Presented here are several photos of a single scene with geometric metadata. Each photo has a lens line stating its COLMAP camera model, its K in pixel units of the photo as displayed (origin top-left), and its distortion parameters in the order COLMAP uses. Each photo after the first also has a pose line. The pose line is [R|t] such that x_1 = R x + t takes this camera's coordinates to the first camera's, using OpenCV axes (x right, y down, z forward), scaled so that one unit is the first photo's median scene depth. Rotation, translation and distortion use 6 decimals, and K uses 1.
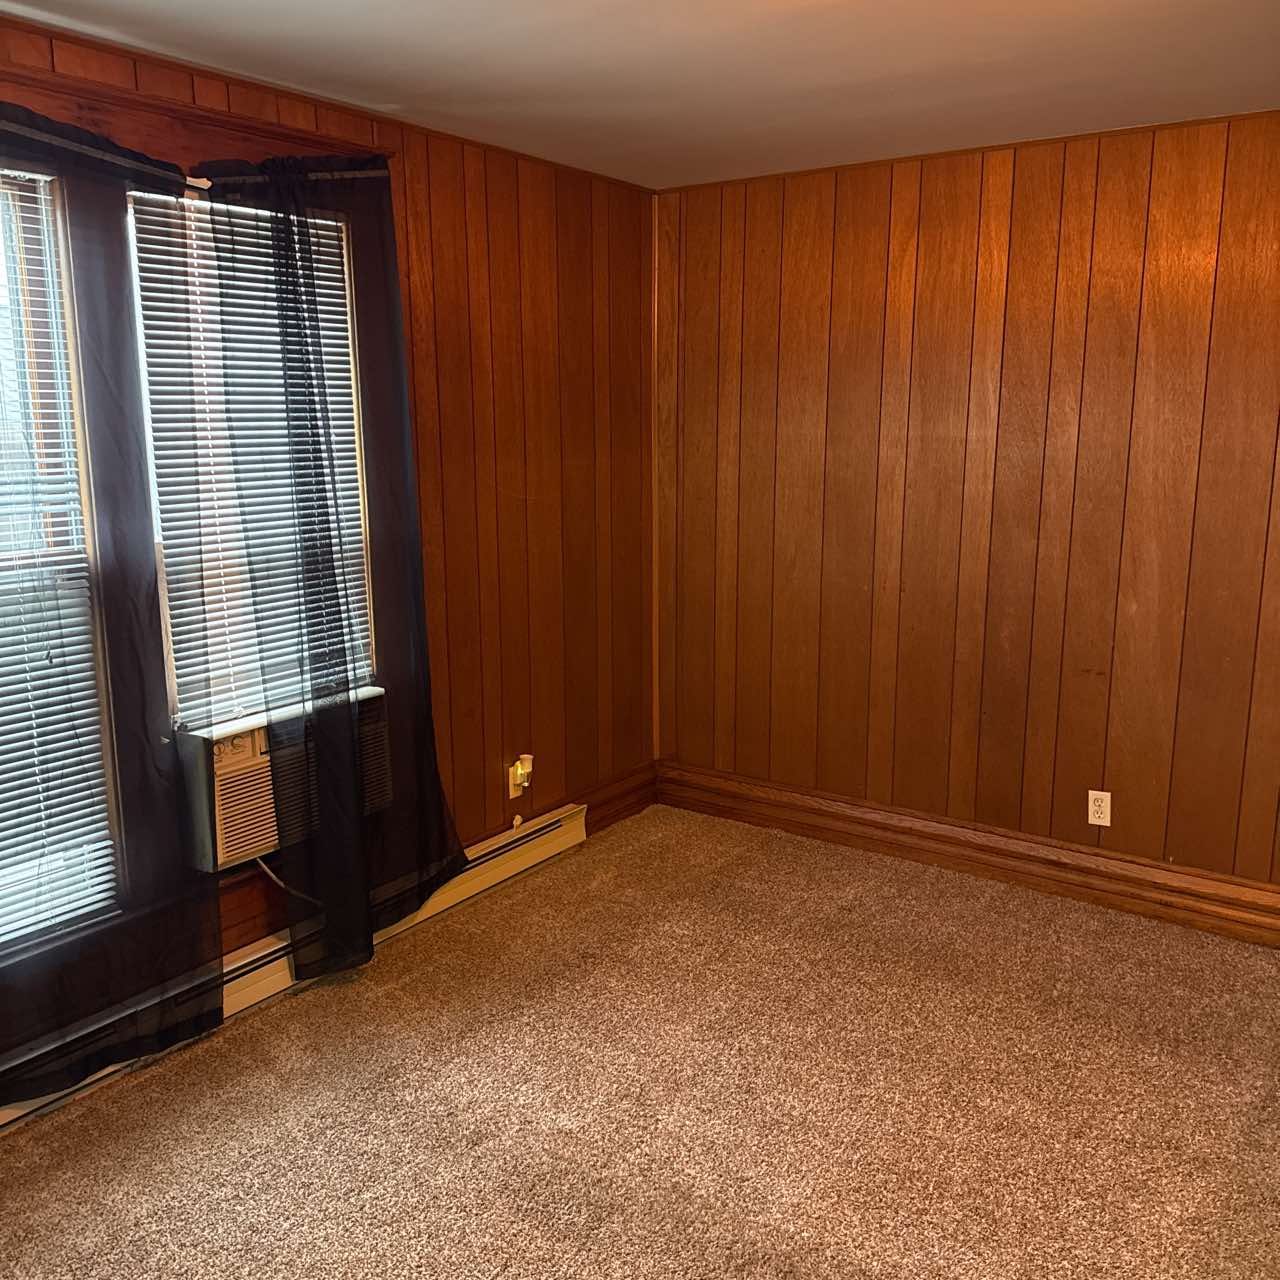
lens RADIAL K [[1198.3, 0, 636.1], [0, 1198.3, 649.1], [0, 0, 1]] dist [0.054673, -0.071596]
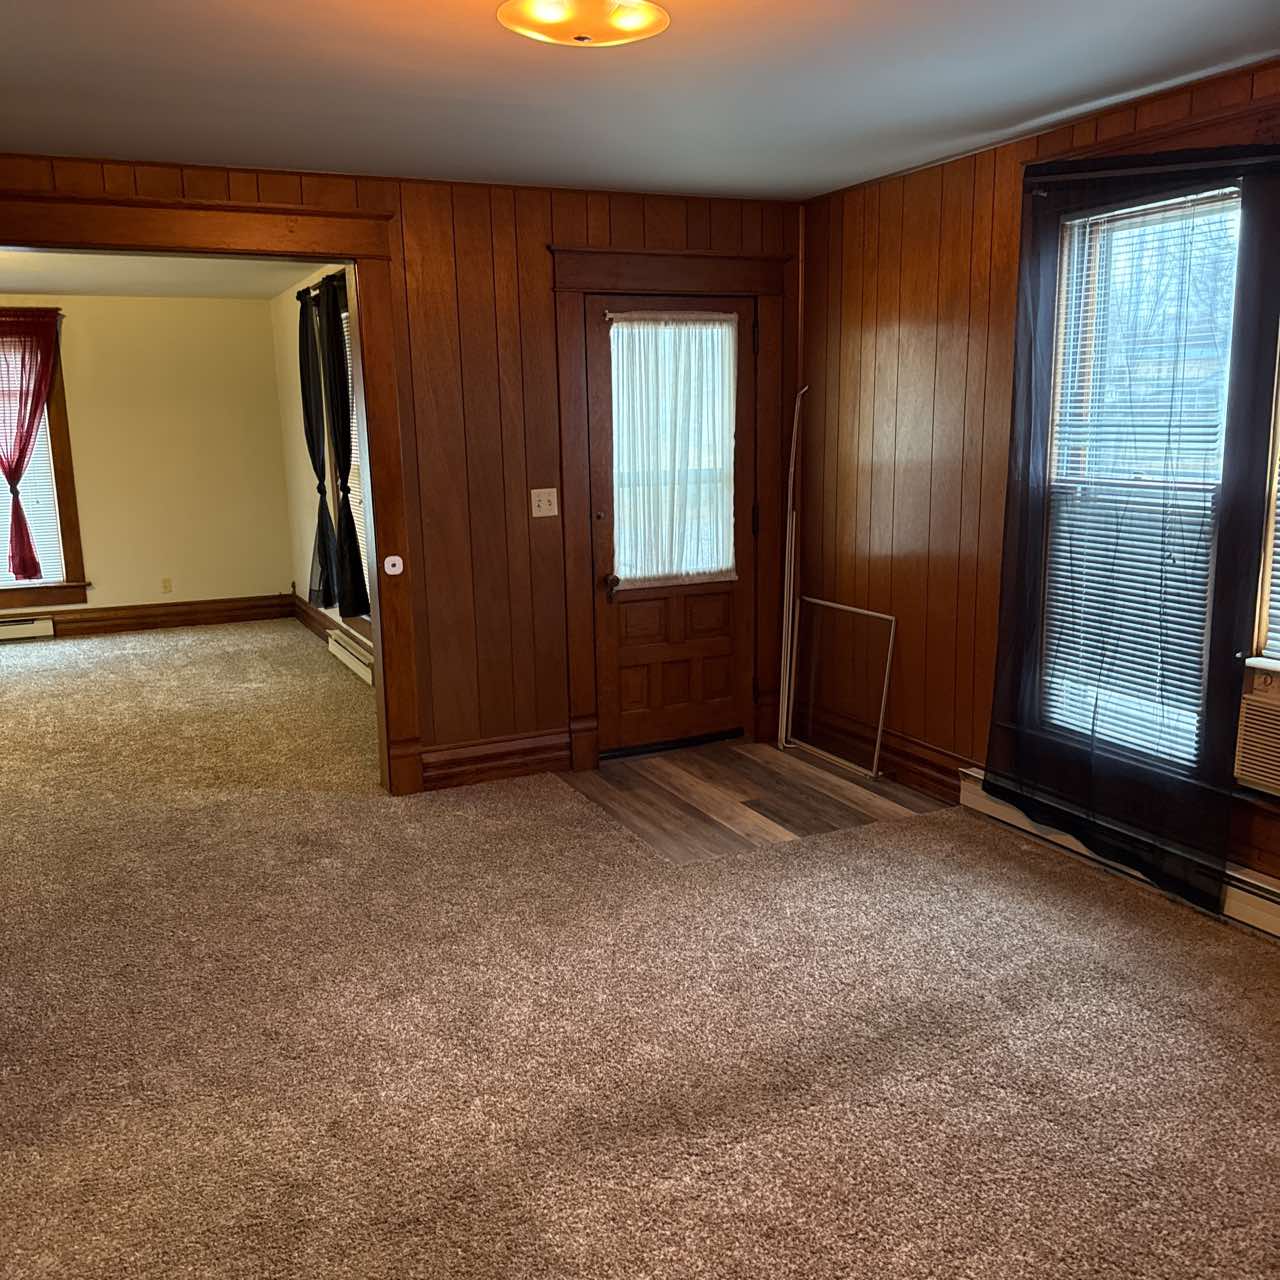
lens RADIAL K [[1198.3, 0, 636.1], [0, 1198.3, 649.1], [0, 0, 1]] dist [0.054673, -0.071596]
pose [[-0.483418, 0.198455, -0.852598, 0.921177], [-0.130565, 0.946723, 0.294394, -0.206305], [0.865598, 0.253634, -0.431752, 1.047688]]
